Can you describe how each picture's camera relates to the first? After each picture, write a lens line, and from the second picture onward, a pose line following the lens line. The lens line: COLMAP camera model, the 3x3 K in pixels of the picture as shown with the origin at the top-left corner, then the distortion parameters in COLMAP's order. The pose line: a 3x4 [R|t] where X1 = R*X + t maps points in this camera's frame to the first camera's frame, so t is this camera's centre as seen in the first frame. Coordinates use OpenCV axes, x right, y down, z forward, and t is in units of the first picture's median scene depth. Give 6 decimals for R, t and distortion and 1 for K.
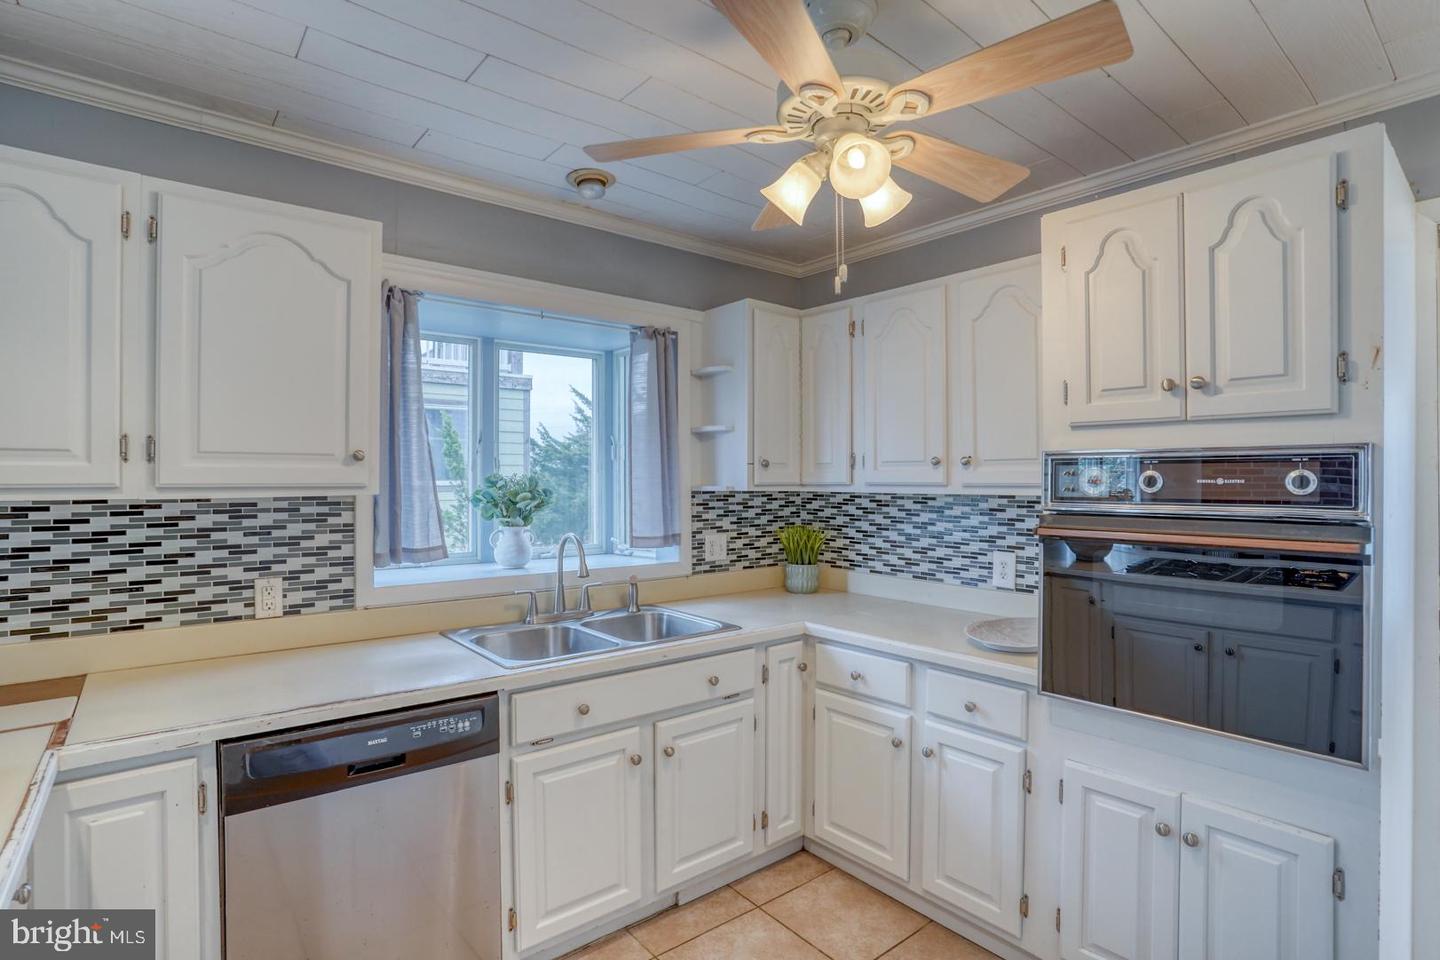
lens RADIAL K [[706.3, 0, 719.6], [0, 706.3, 475.7], [0, 0, 1]] dist [-0.074025, 0.037320]
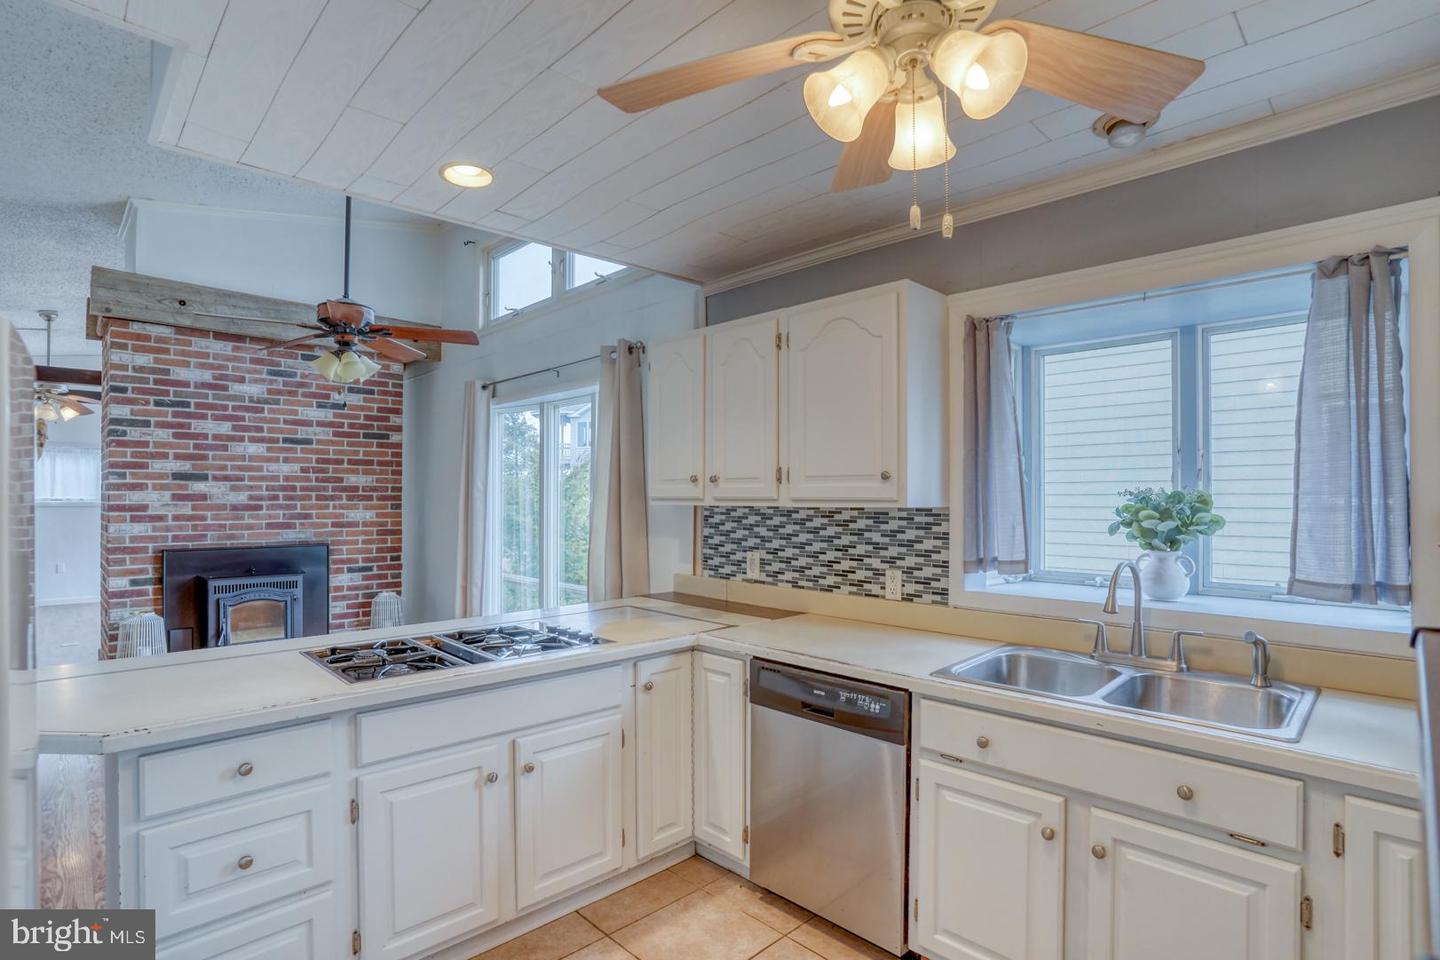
lens RADIAL K [[720.8, 0, 716.2], [0, 720.8, 494.0], [0, 0, 1]] dist [-0.087365, 0.045087]
pose [[0.081956, -0.003614, -0.996629, 0.588712], [0.003213, 0.999989, -0.003362, 0.006438], [0.996631, -0.002927, 0.081967, 0.476598]]
